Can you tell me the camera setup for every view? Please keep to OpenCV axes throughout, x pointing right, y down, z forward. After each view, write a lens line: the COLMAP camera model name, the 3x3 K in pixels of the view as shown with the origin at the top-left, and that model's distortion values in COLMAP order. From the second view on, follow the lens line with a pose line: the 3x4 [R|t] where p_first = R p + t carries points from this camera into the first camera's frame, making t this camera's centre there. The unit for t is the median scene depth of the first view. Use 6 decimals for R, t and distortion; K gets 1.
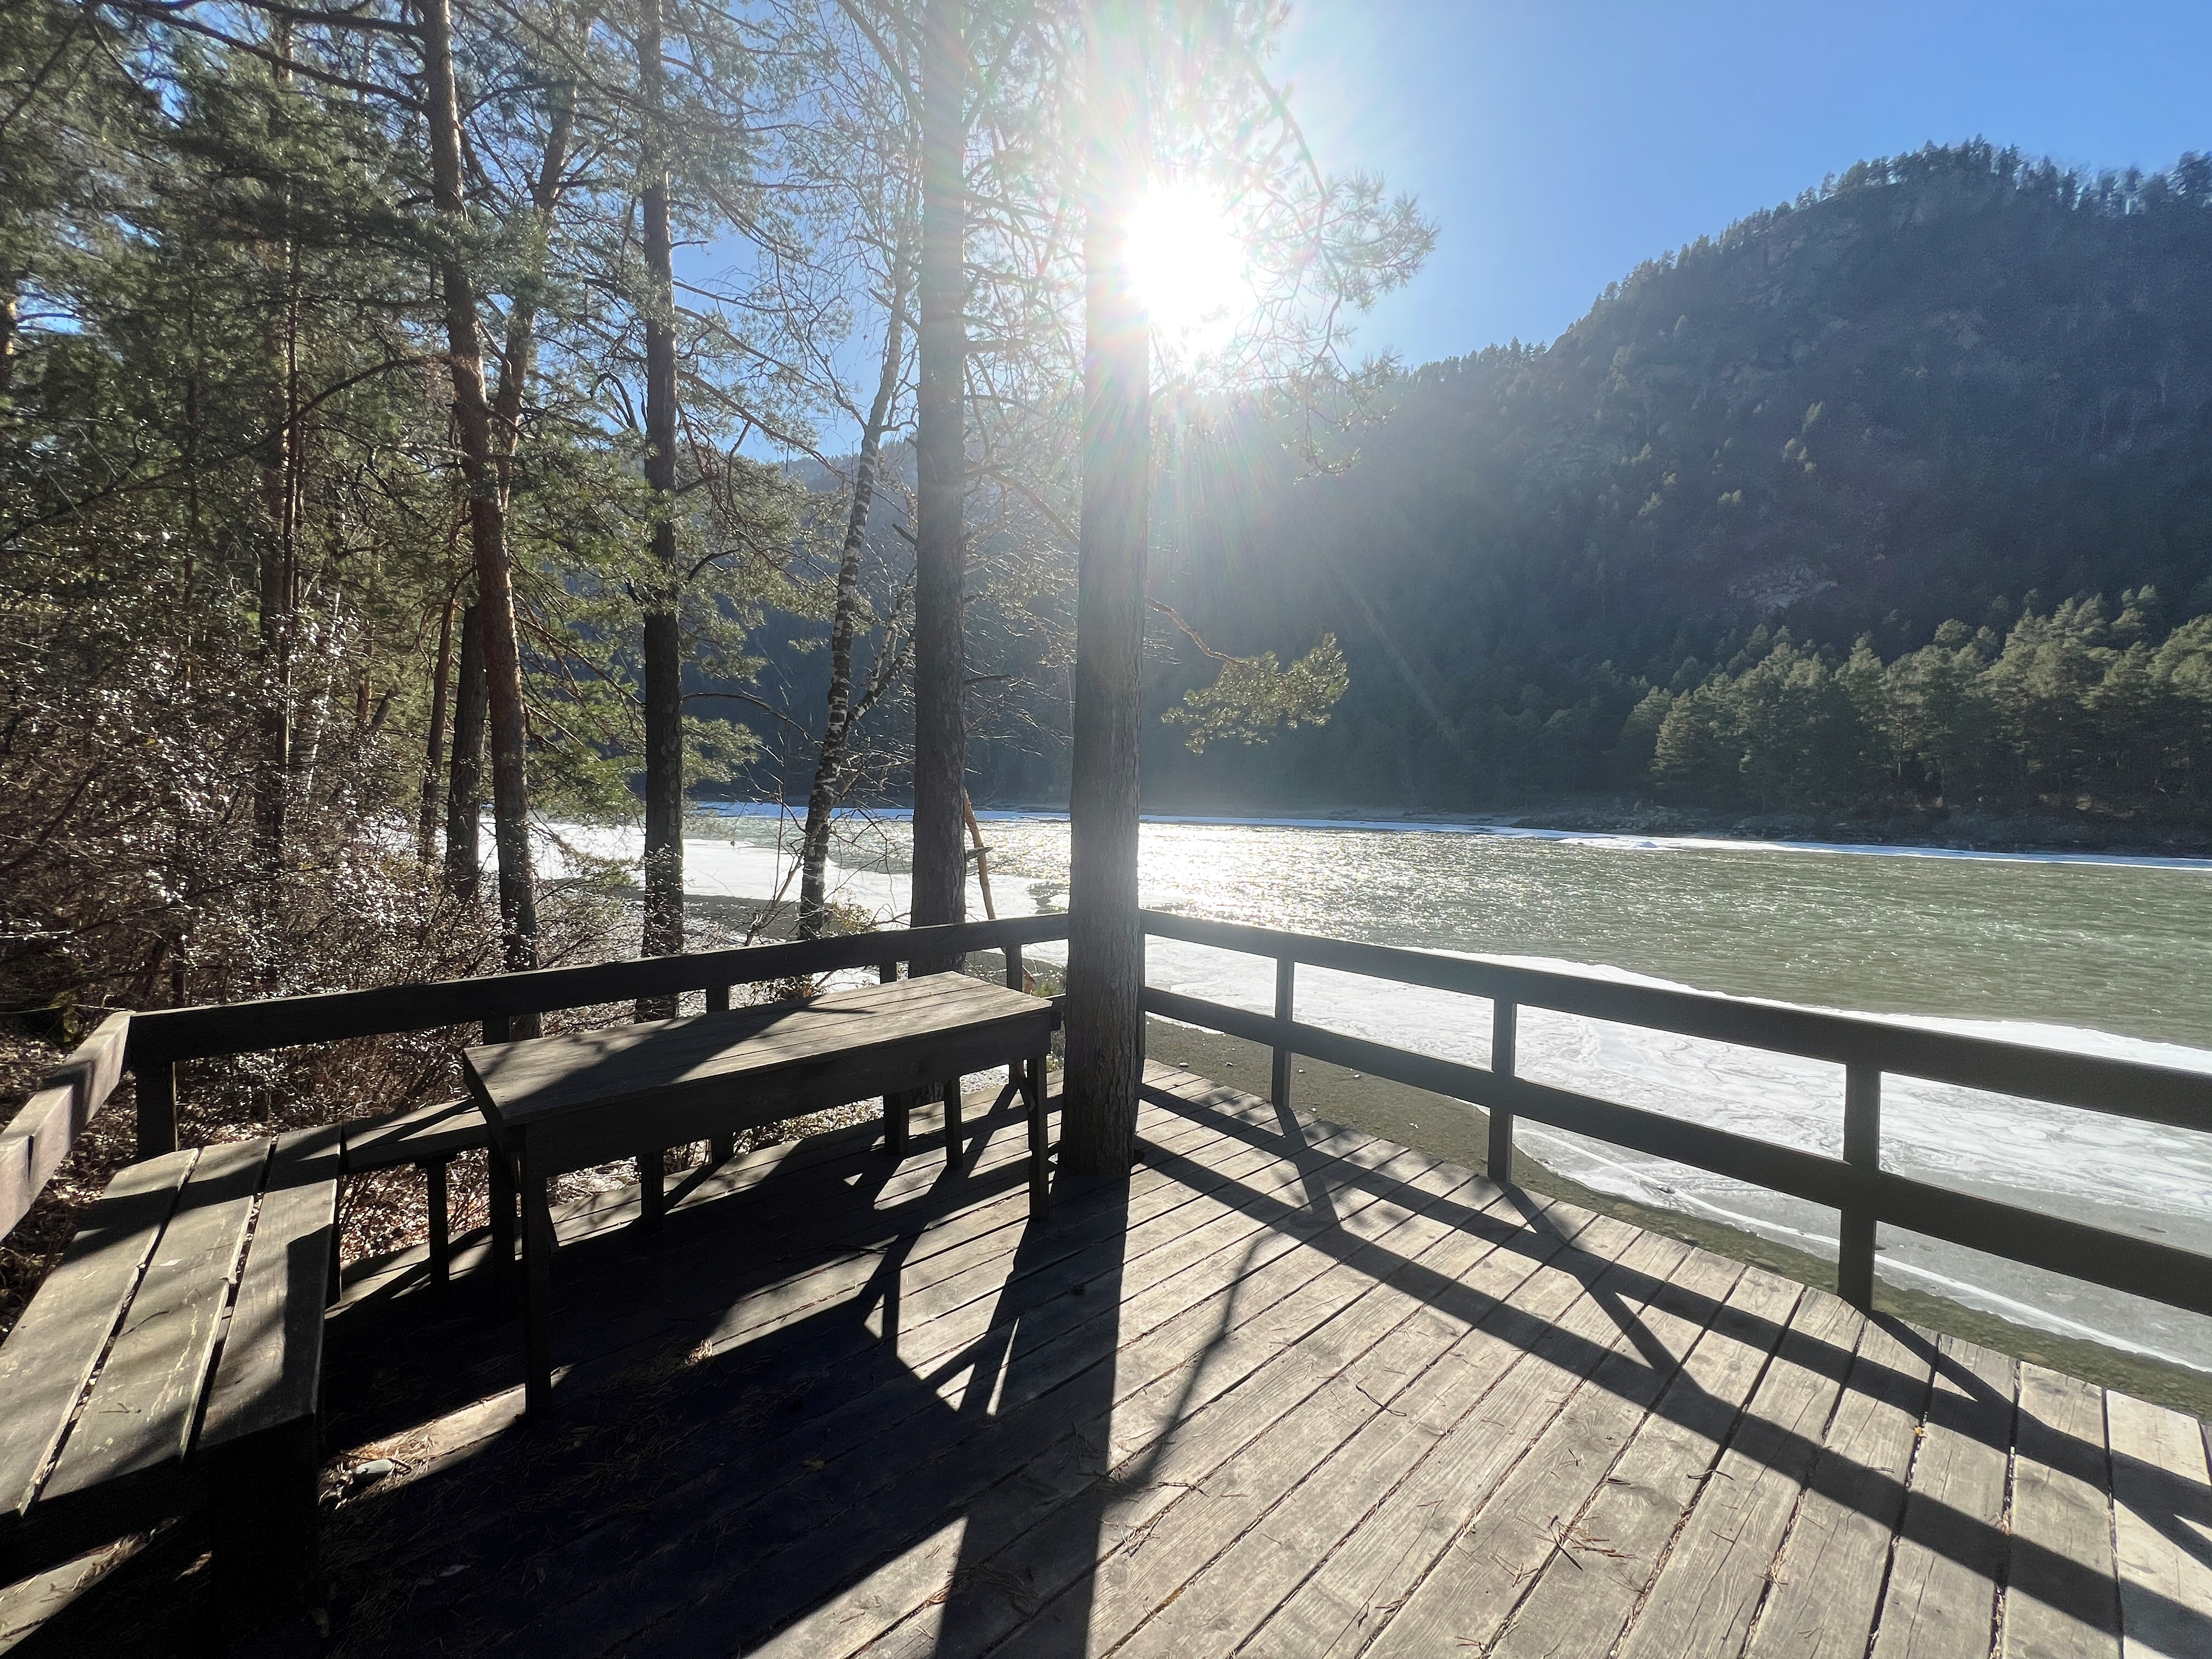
lens RADIAL K [[886.6, 0, 1106.0], [0, 886.6, 829.5], [0, 0, 1]] dist [-0.000952, -0.000096]
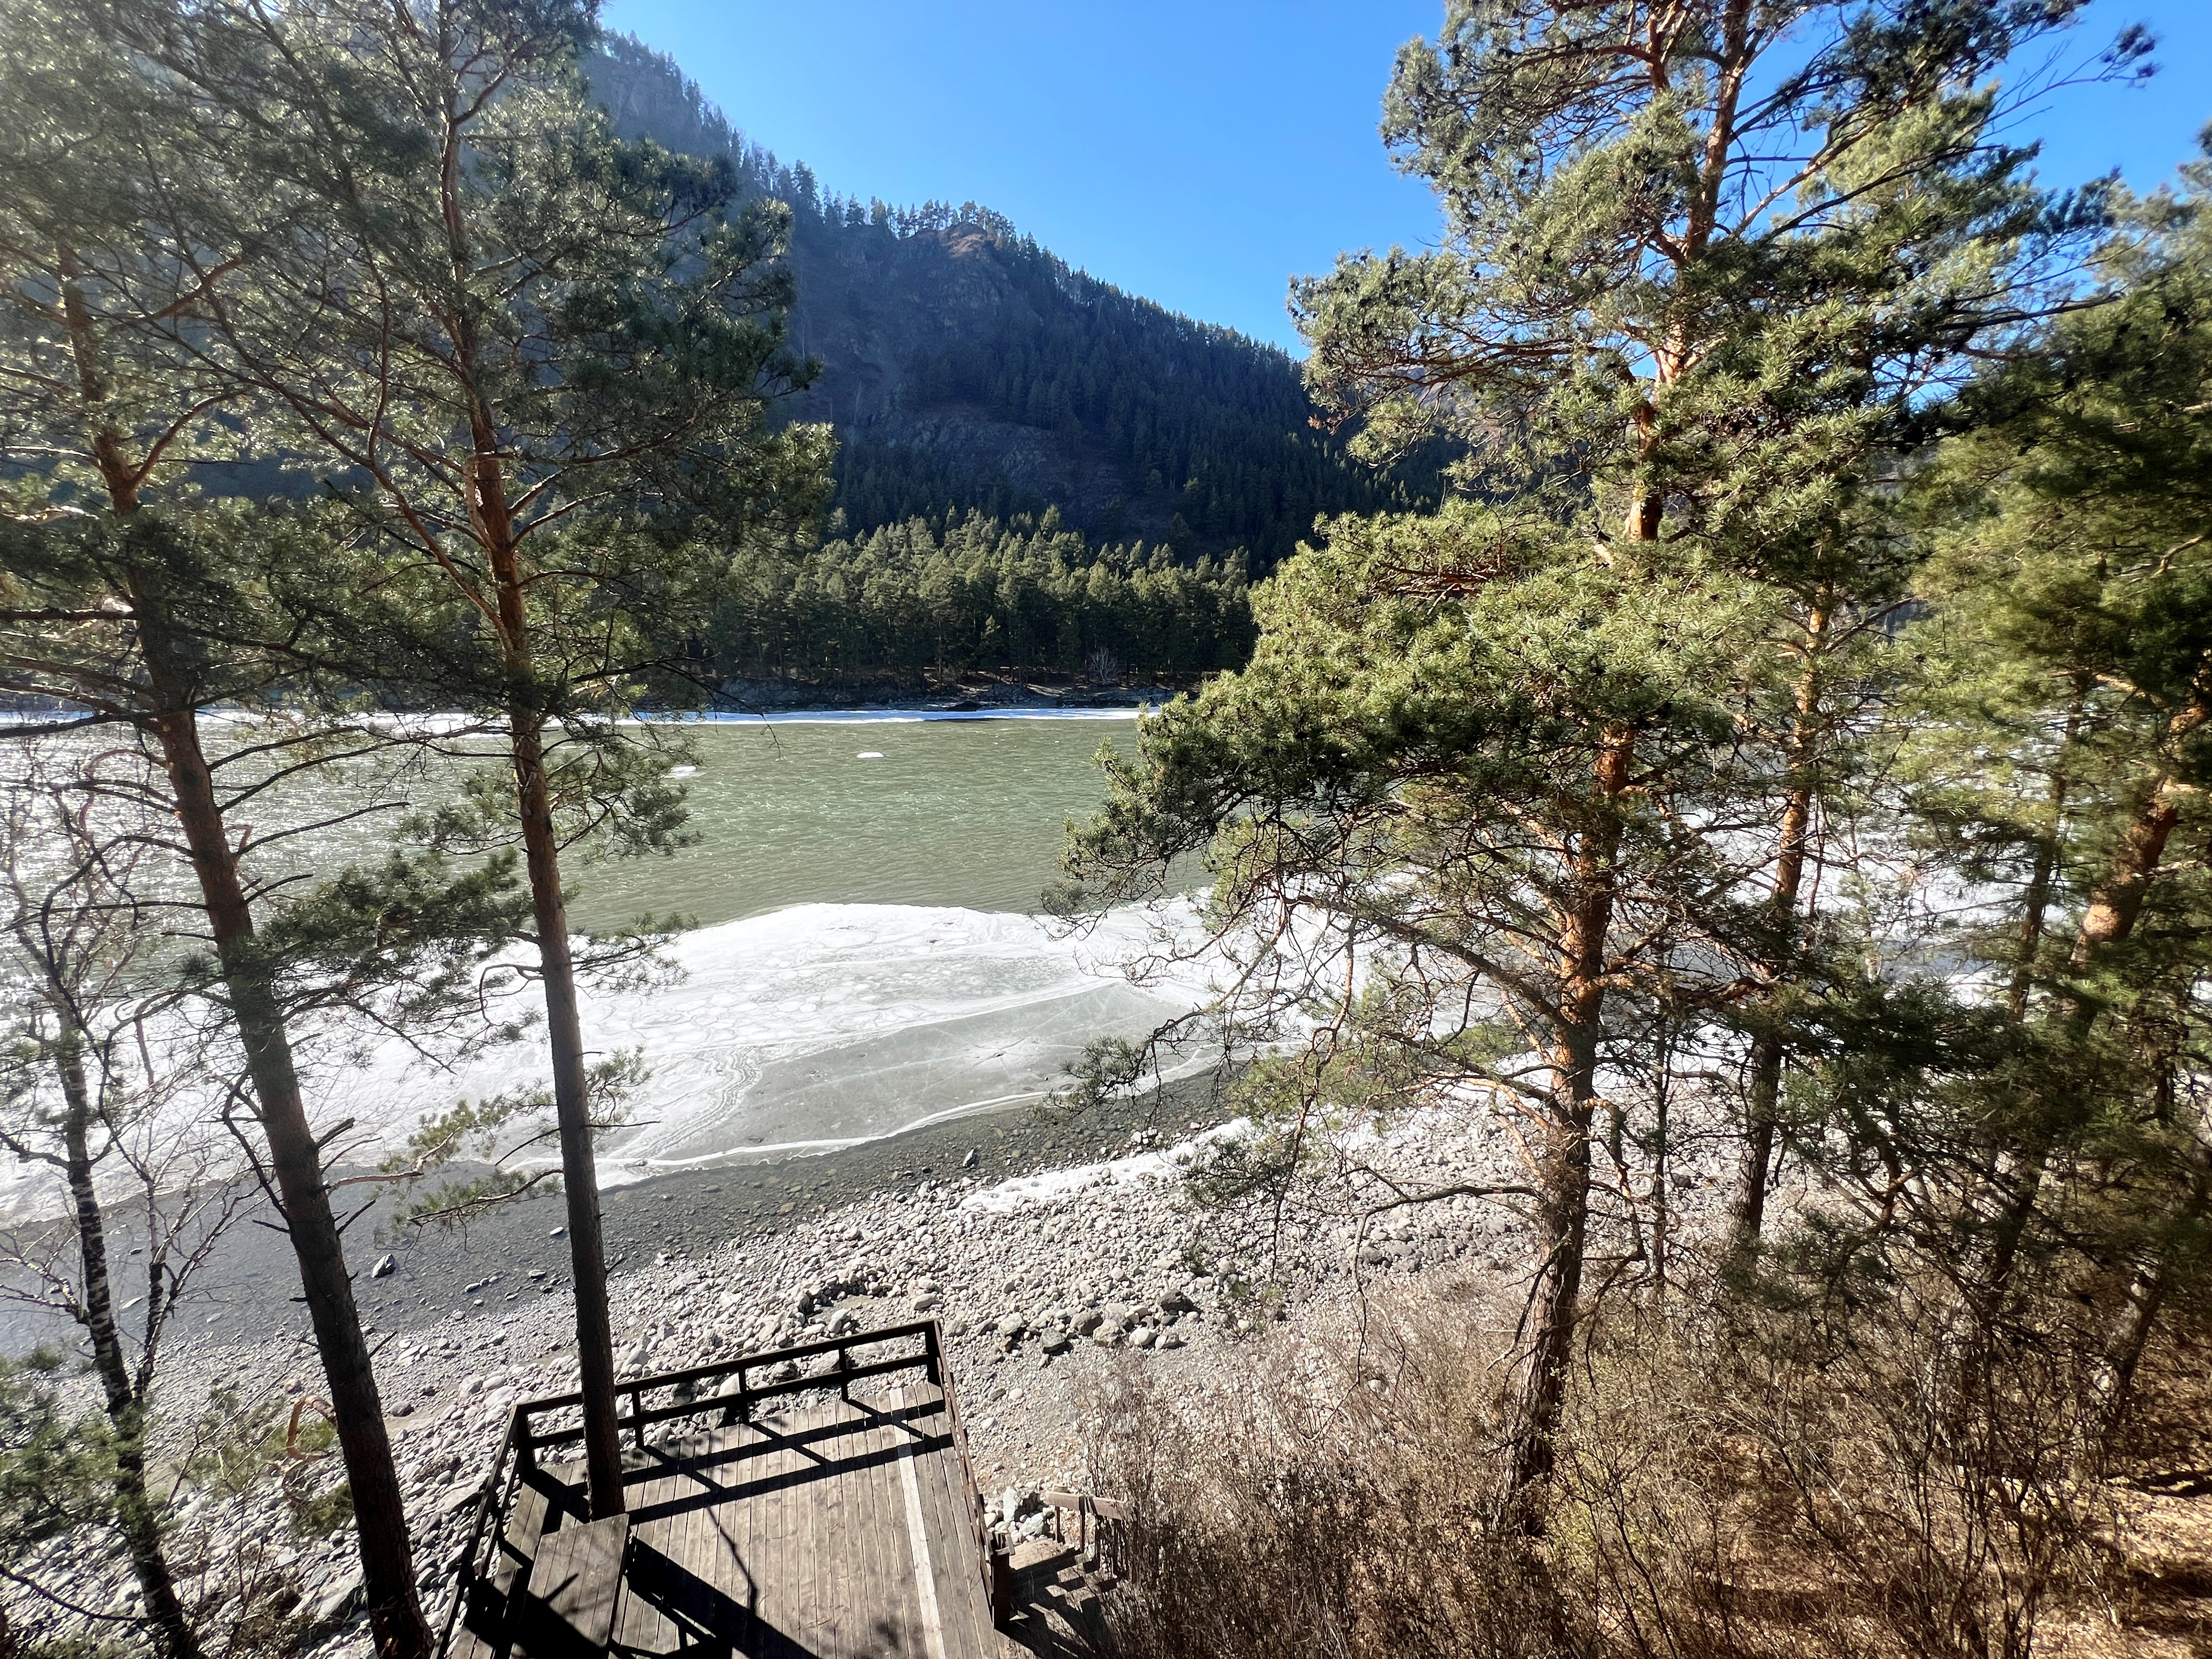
lens RADIAL K [[881.1, 0, 1106.0], [0, 881.1, 829.5], [0, 0, 1]] dist [-0.002339, -0.000189]
pose [[0.387049, -0.197700, 0.900615, -1.655375], [0.022484, 0.978477, 0.205129, -2.598467], [-0.921785, -0.059145, 0.383163, -1.353460]]
